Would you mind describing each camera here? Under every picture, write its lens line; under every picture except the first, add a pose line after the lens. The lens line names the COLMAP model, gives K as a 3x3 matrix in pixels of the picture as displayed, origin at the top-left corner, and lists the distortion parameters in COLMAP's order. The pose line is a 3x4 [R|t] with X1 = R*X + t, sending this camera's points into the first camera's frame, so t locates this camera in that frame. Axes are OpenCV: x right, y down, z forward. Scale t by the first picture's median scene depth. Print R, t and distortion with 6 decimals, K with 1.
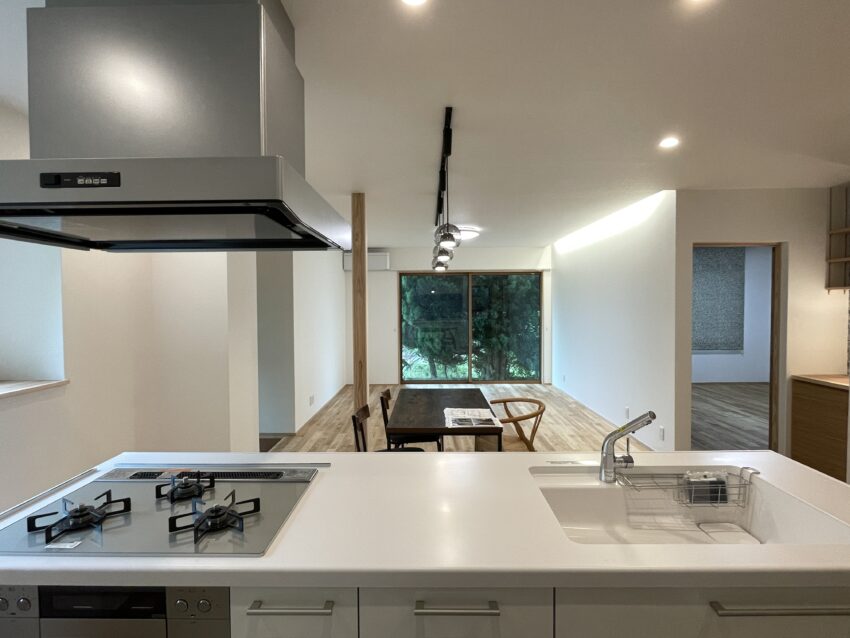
lens RADIAL K [[424.1, 0, 425.0], [0, 424.1, 319.0], [0, 0, 1]] dist [-0.004628, 0.000682]
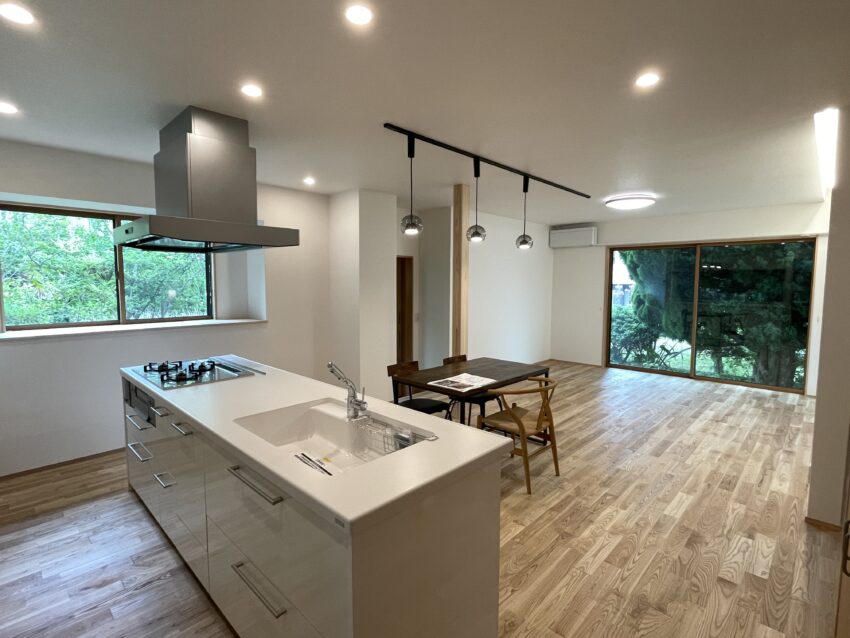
lens RADIAL K [[424.1, 0, 425.0], [0, 424.1, 319.0], [0, 0, 1]] dist [-0.004628, 0.000682]
pose [[0.727596, 0.070400, -0.682384, 0.477140], [-0.032853, 0.997155, 0.067844, -0.004595], [0.685219, -0.026945, 0.727839, 0.069367]]
